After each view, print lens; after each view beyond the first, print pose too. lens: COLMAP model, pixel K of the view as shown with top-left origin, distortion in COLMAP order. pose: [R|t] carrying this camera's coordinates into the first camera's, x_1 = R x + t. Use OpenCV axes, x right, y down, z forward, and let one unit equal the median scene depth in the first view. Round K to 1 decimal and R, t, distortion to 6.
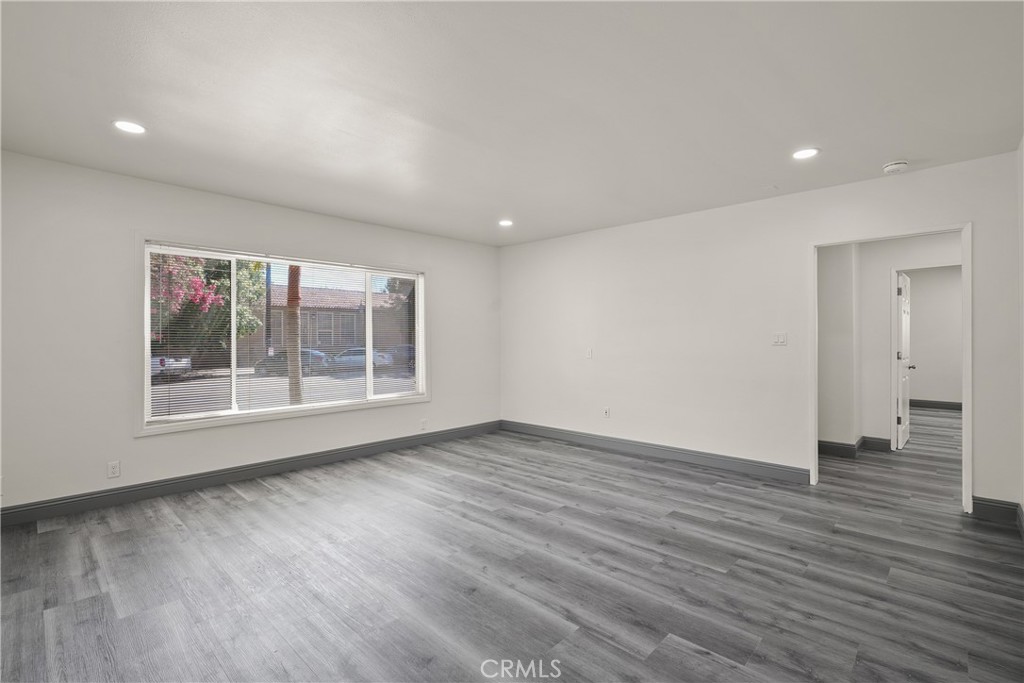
lens RADIAL K [[468.0, 0, 508.1], [0, 468.0, 340.4], [0, 0, 1]] dist [-0.009526, 0.001691]
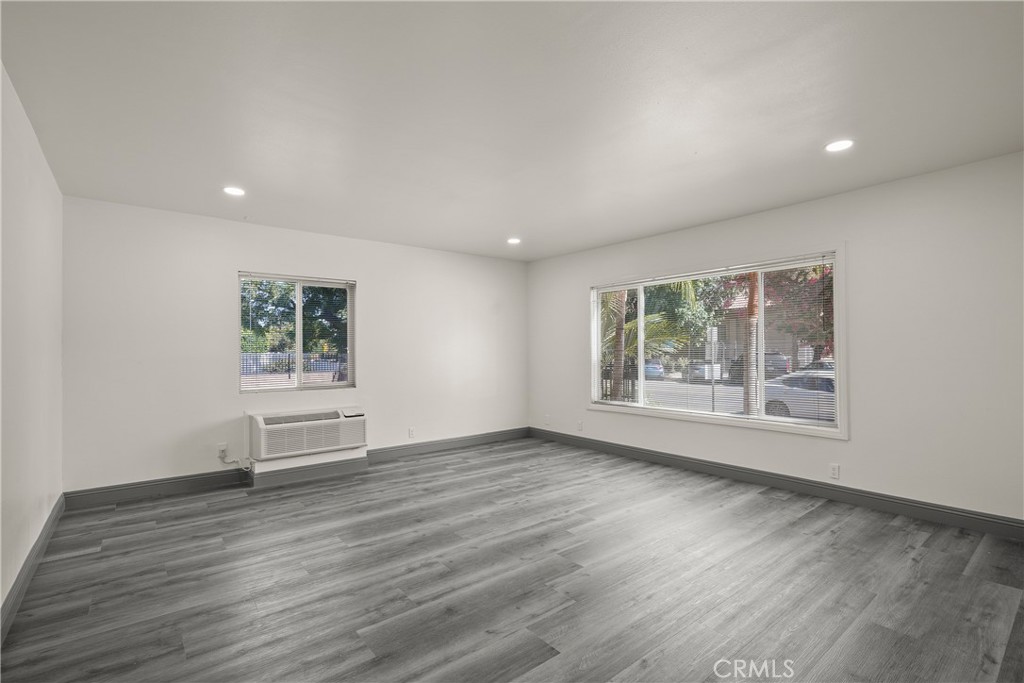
lens RADIAL K [[468.0, 0, 513.6], [0, 468.0, 338.7], [0, 0, 1]] dist [-0.009526, 0.001691]
pose [[-0.130417, -0.023257, -0.991186, 1.046921], [0.003681, 0.999707, -0.023942, -0.002174], [0.991452, -0.006771, -0.130294, 1.149531]]
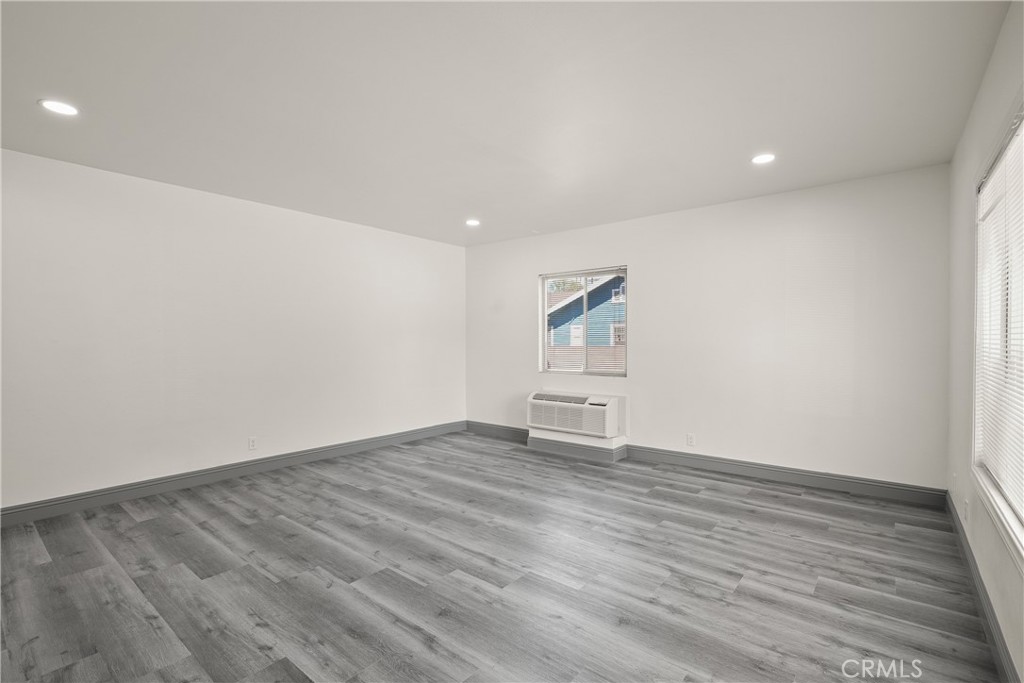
lens RADIAL K [[468.0, 0, 511.0], [0, 468.0, 344.2], [0, 0, 1]] dist [-0.009526, 0.001691]
pose [[-0.996895, 0.004958, -0.078584, -0.070383], [0.004063, 0.999925, 0.011542, -0.001773], [0.078635, 0.011187, -0.996841, 1.963398]]
